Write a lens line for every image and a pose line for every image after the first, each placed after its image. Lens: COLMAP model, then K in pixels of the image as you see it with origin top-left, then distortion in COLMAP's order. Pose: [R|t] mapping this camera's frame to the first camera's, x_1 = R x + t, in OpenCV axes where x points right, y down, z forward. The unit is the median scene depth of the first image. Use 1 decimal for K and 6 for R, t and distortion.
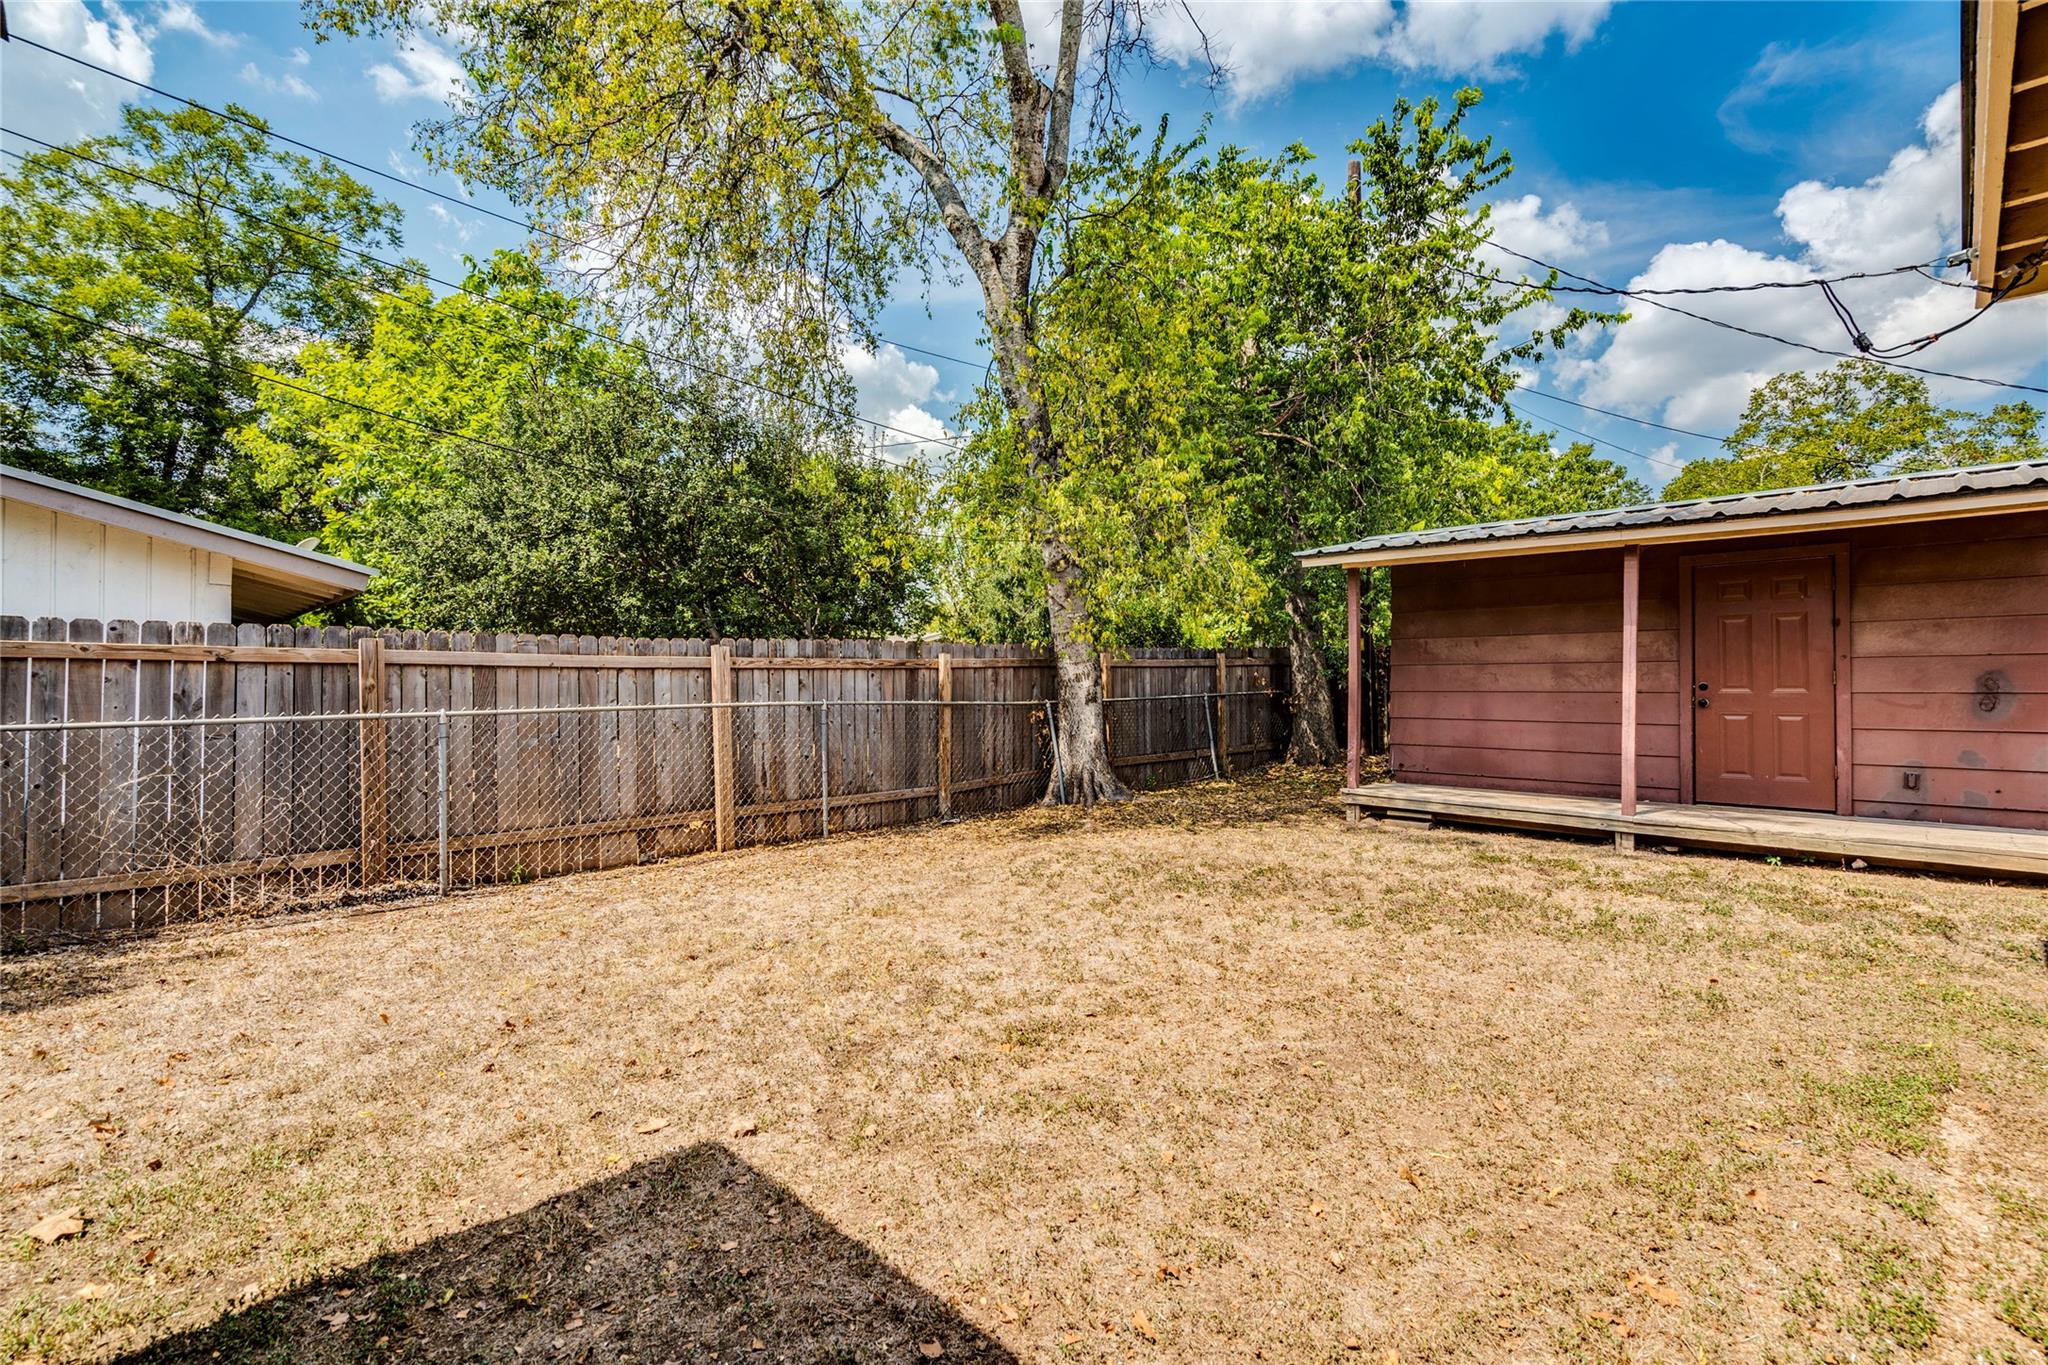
lens RADIAL K [[964.2, 0, 1050.6], [0, 964.2, 692.8], [0, 0, 1]] dist [-0.001207, 0.000033]
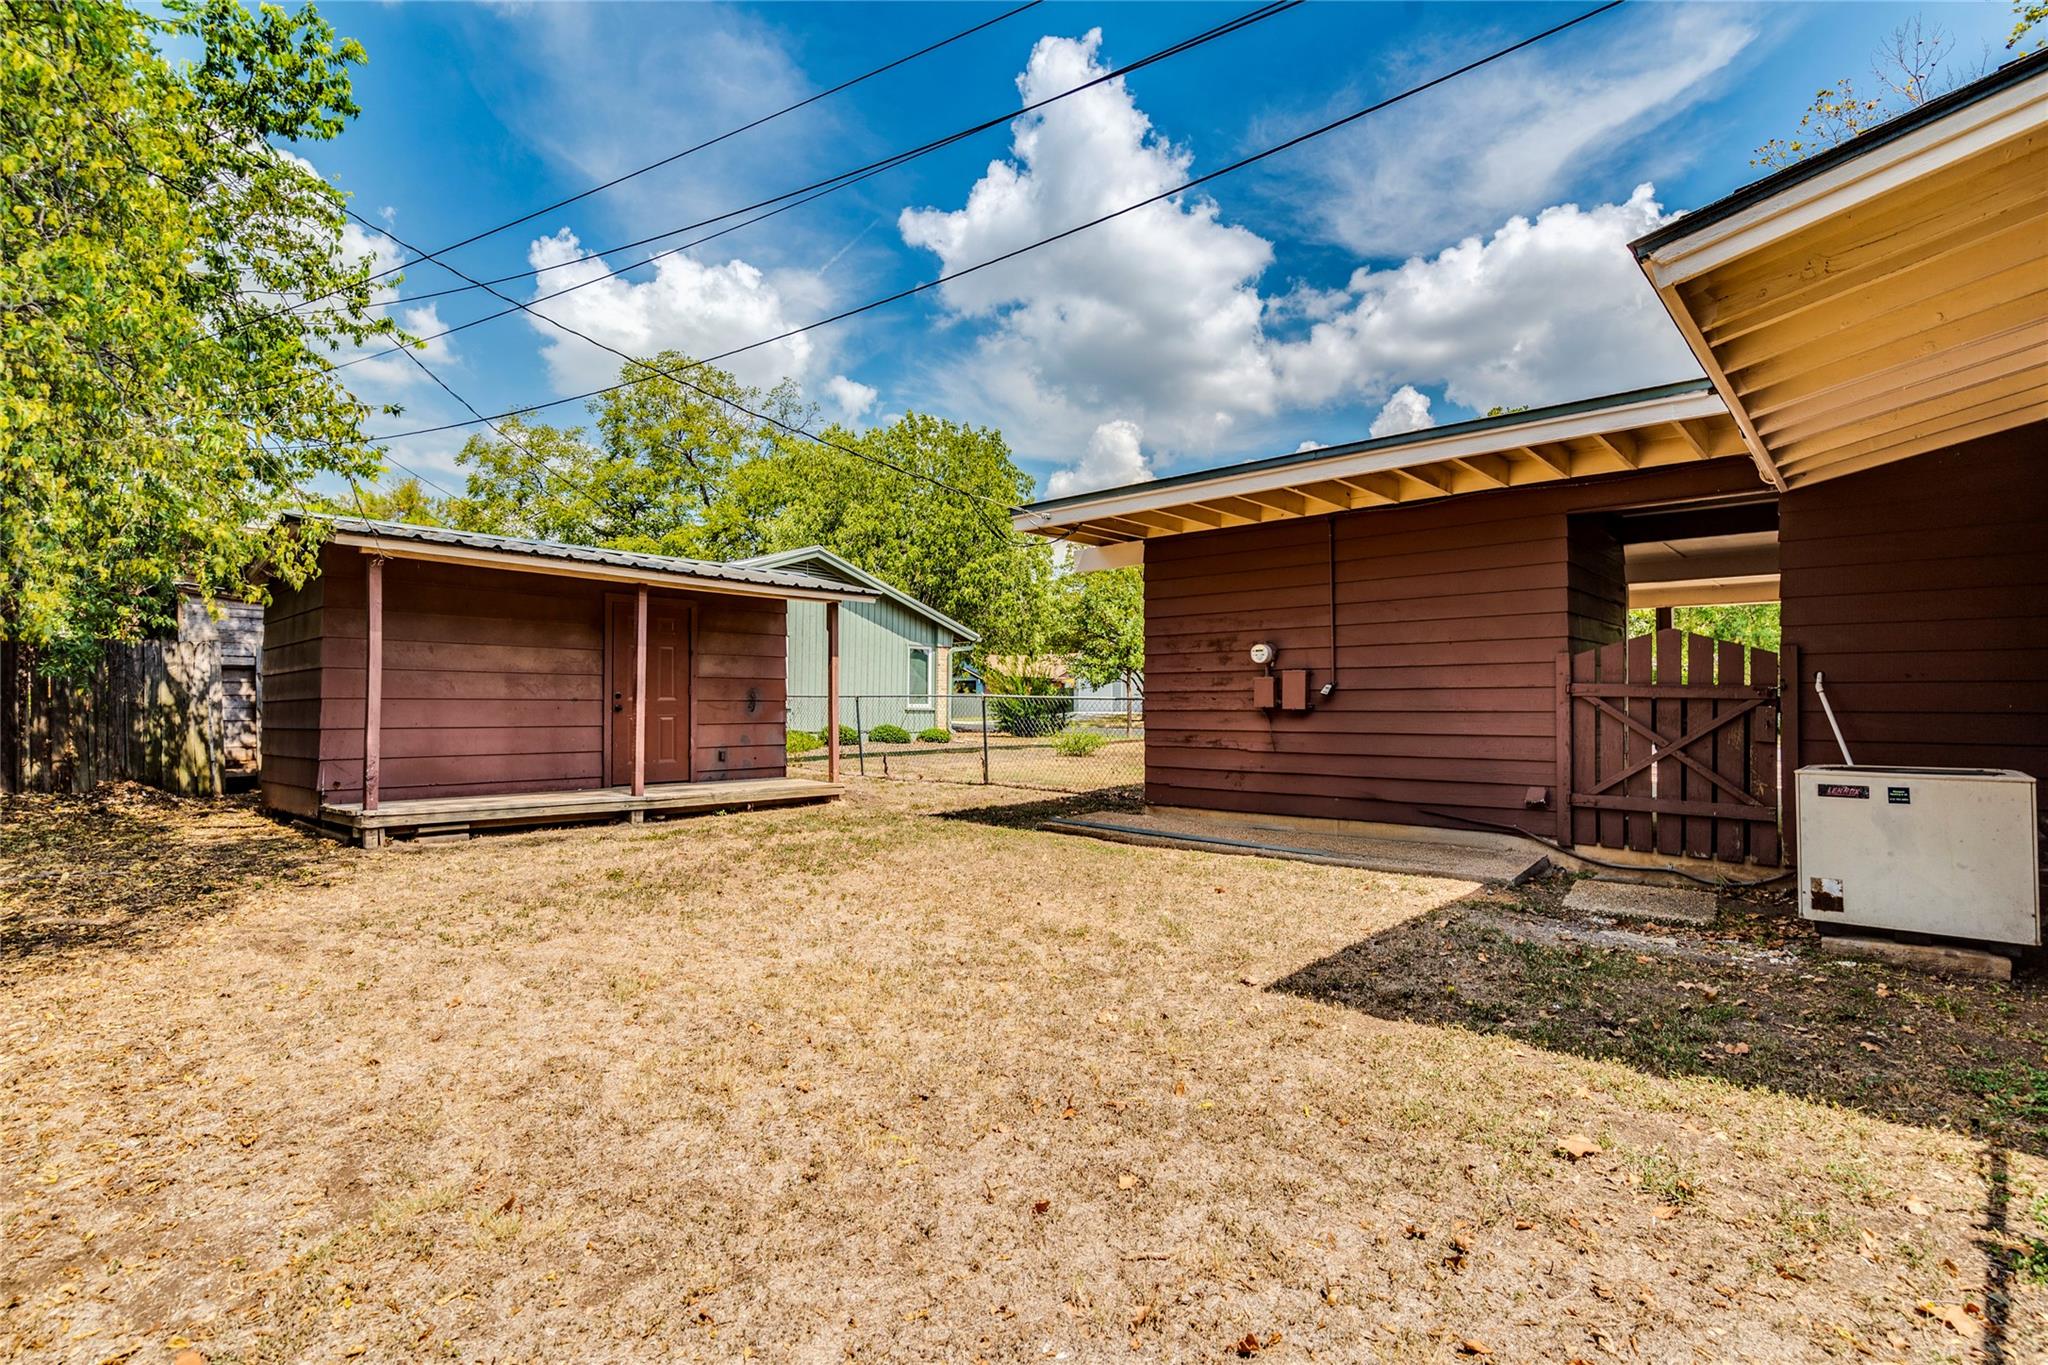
lens RADIAL K [[981.2, 0, 1024.0], [0, 981.2, 682.5], [0, 0, 1]] dist [-0.002462, 0.000099]
pose [[-0.063742, 0.026177, 0.997623, -0.751928], [0.006523, 0.999645, -0.025813, 0.015363], [-0.997945, 0.004862, -0.063890, 0.601465]]
